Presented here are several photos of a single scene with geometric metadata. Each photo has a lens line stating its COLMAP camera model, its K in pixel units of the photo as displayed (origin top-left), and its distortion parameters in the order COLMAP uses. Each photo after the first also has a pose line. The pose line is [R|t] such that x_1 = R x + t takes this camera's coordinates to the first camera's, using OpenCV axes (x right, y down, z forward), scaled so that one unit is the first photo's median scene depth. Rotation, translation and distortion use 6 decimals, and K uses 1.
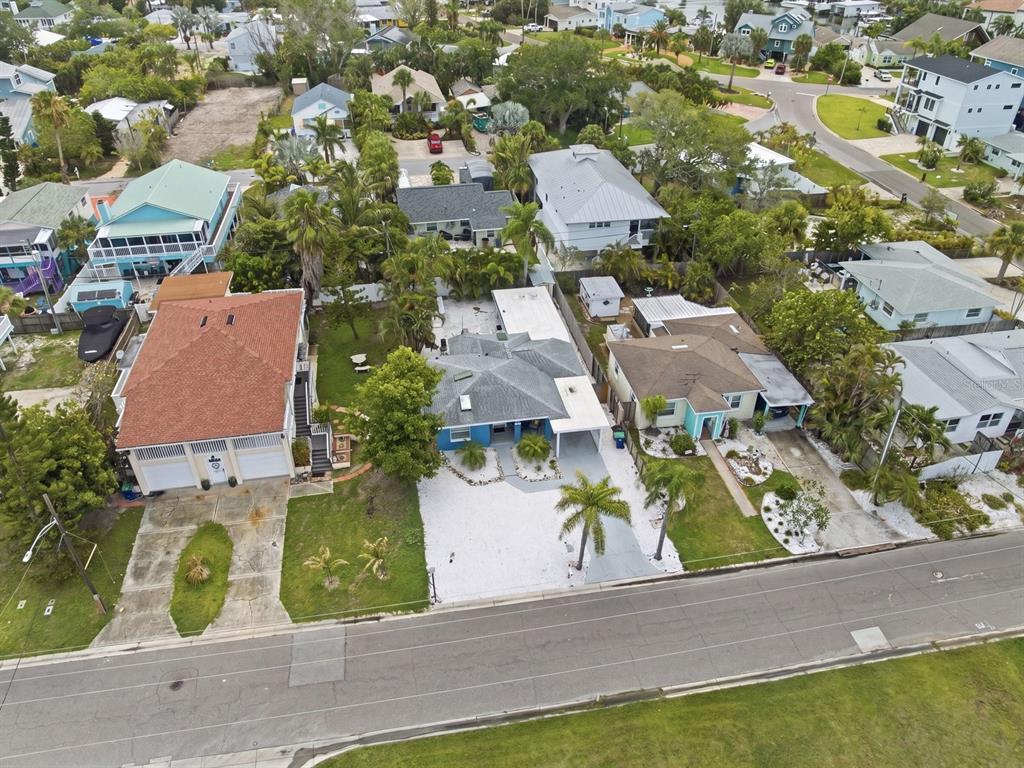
lens RADIAL K [[725.9, 0, 506.4], [0, 725.9, 382.4], [0, 0, 1]] dist [-0.027116, -0.006622]
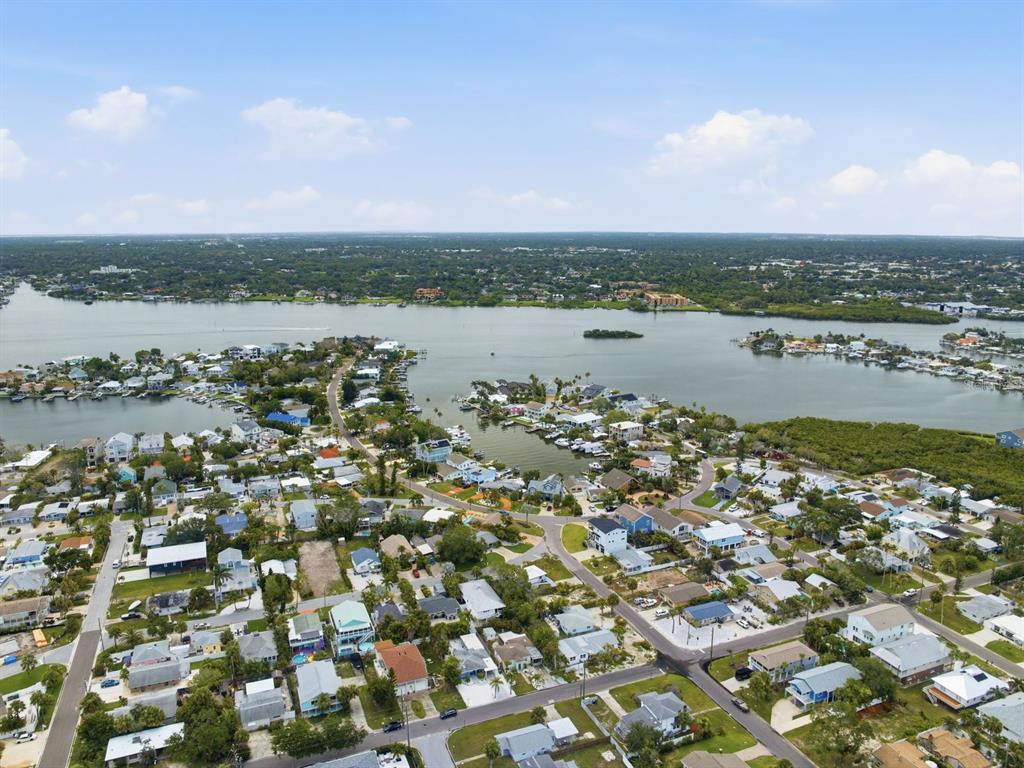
lens RADIAL K [[725.9, 0, 507.6], [0, 725.9, 363.3], [0, 0, 1]] dist [-0.027116, -0.006622]
pose [[0.976143, -0.034626, 0.214348, -0.632255], [0.120146, 0.908431, -0.400398, 0.134419], [-0.180856, 0.416599, 0.890919, -3.468049]]
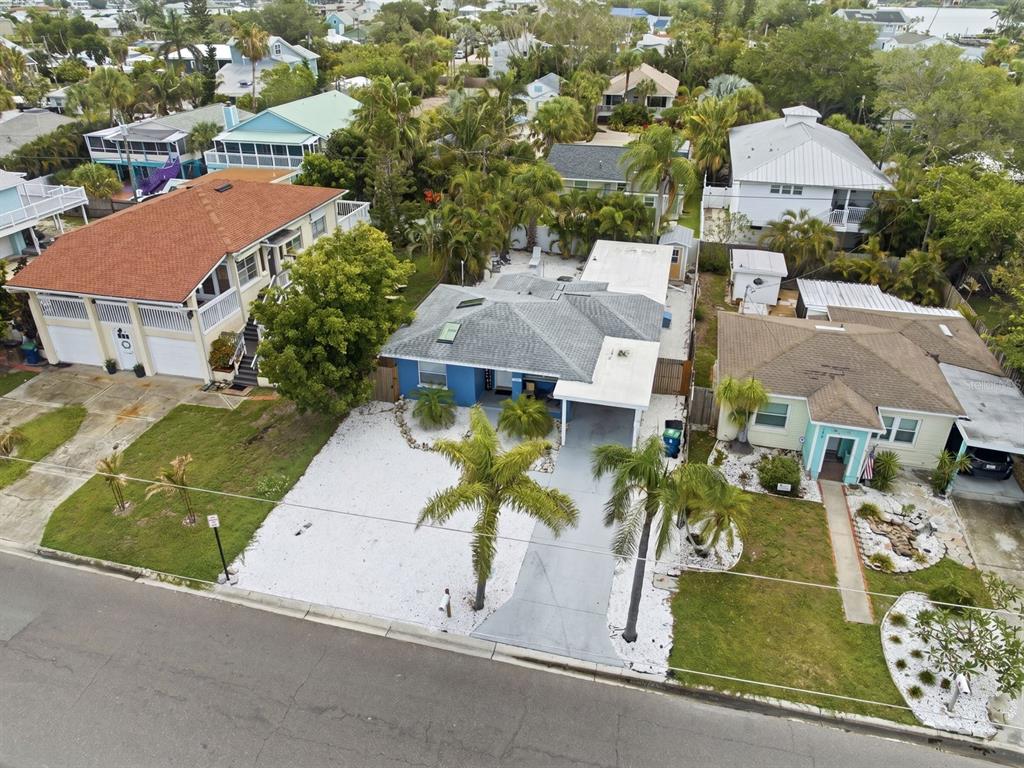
lens RADIAL K [[725.9, 0, 508.7], [0, 725.9, 385.2], [0, 0, 1]] dist [-0.027116, -0.006622]
pose [[0.914654, 0.197955, -0.352451, 0.228070], [-0.233327, 0.970519, -0.060418, 0.098432], [0.330100, 0.137498, 0.933878, 0.383591]]
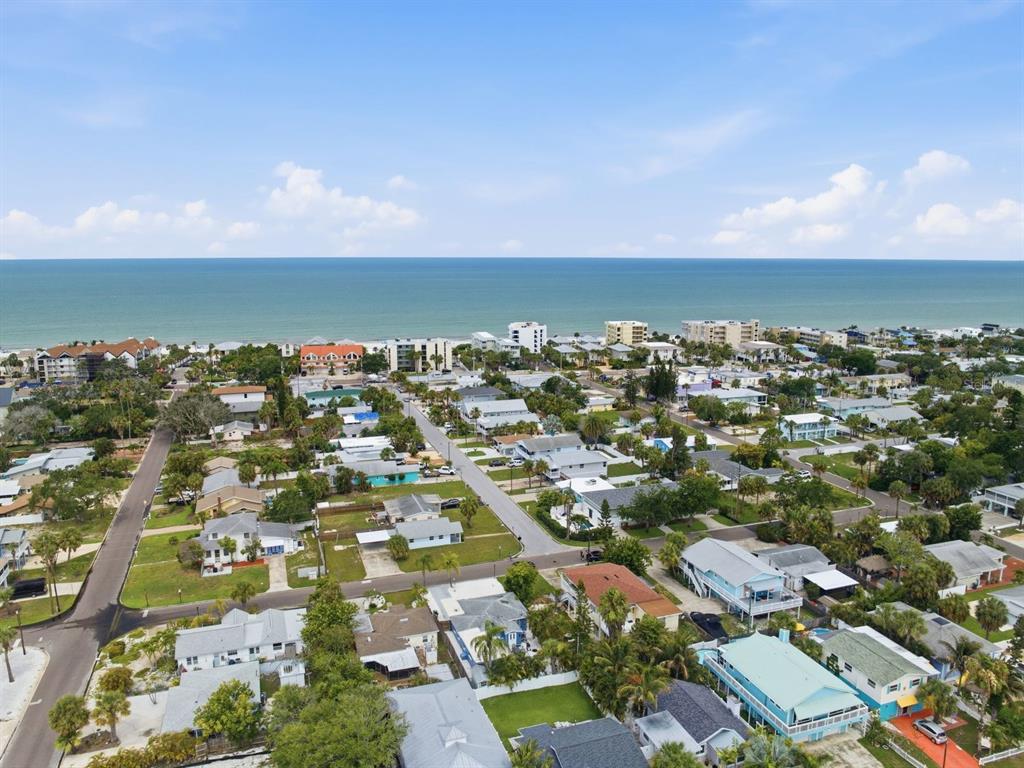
lens RADIAL K [[725.9, 0, 509.1], [0, 725.9, 384.5], [0, 0, 1]] dist [-0.027116, -0.006622]
pose [[-0.985300, 0.034842, -0.167243, 0.279144], [-0.094789, 0.702953, 0.704891, -2.069322], [0.142124, 0.710382, -0.689317, 2.070923]]
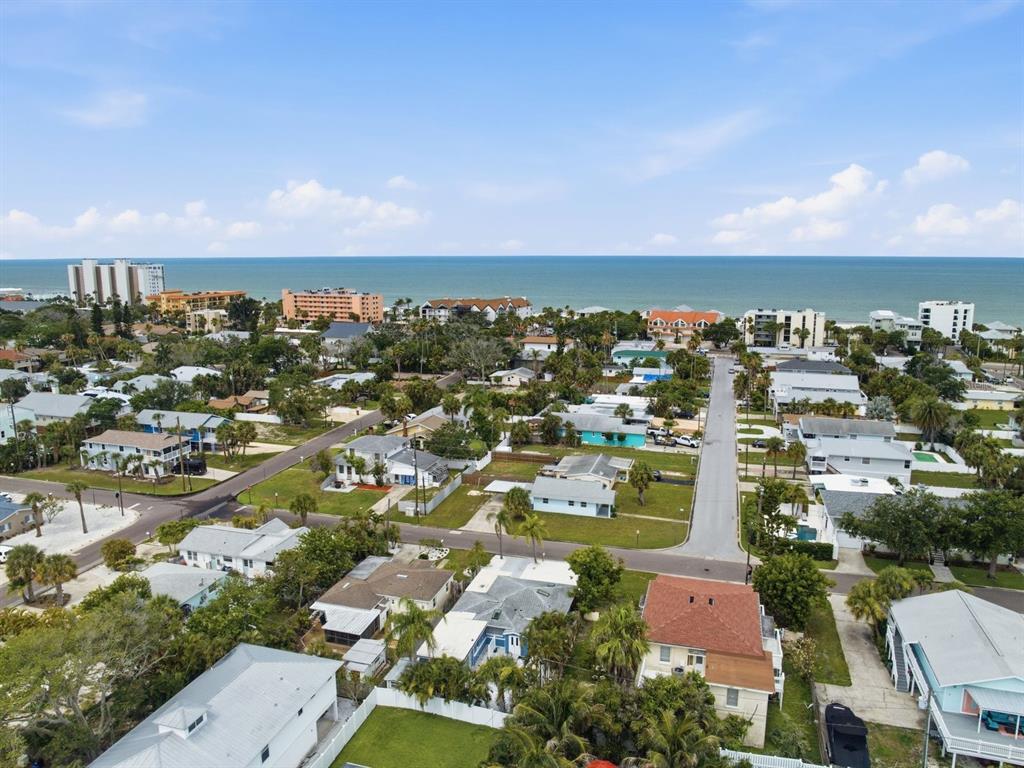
lens RADIAL K [[725.9, 0, 512.0], [0, 725.9, 386.8], [0, 0, 1]] dist [-0.027116, -0.006622]
pose [[-0.899175, -0.072017, 0.431623, -0.629333], [0.258090, 0.709260, 0.656003, -1.338793], [-0.353376, 0.701259, -0.619162, 1.663926]]
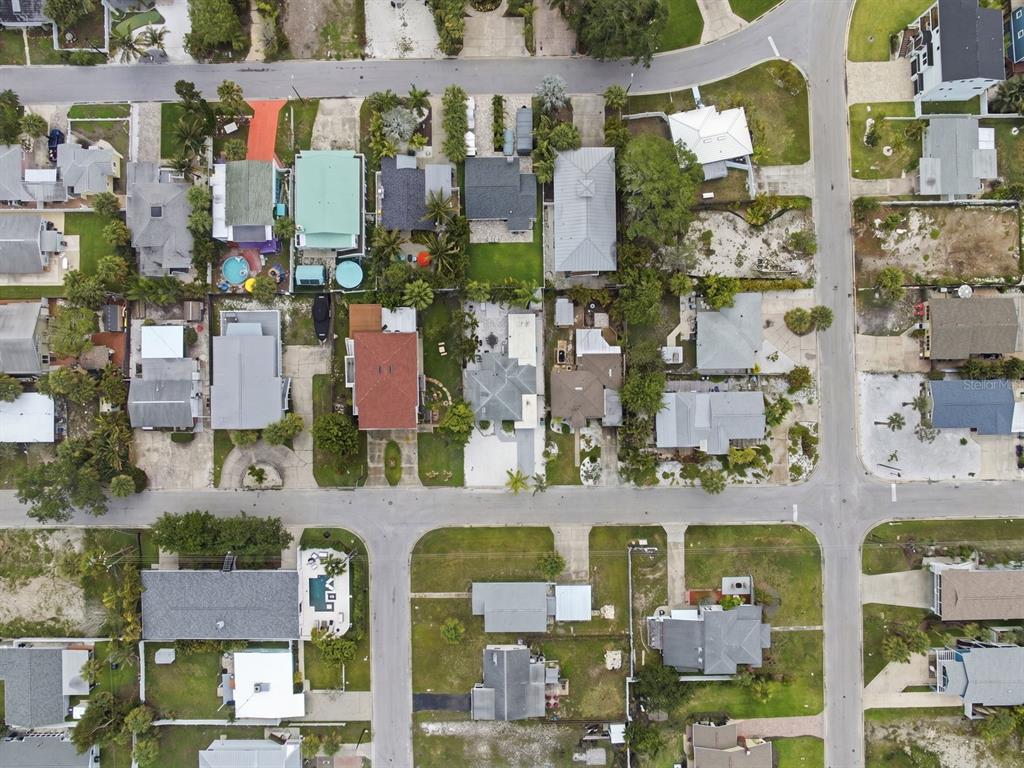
lens RADIAL K [[725.9, 0, 510.0], [0, 725.9, 385.3], [0, 0, 1]] dist [-0.027116, -0.006622]
pose [[0.987650, 0.156577, 0.005592, 0.007168], [-0.094958, 0.569818, 0.816266, -2.035988], [0.124622, -0.806716, 0.577649, -0.383624]]
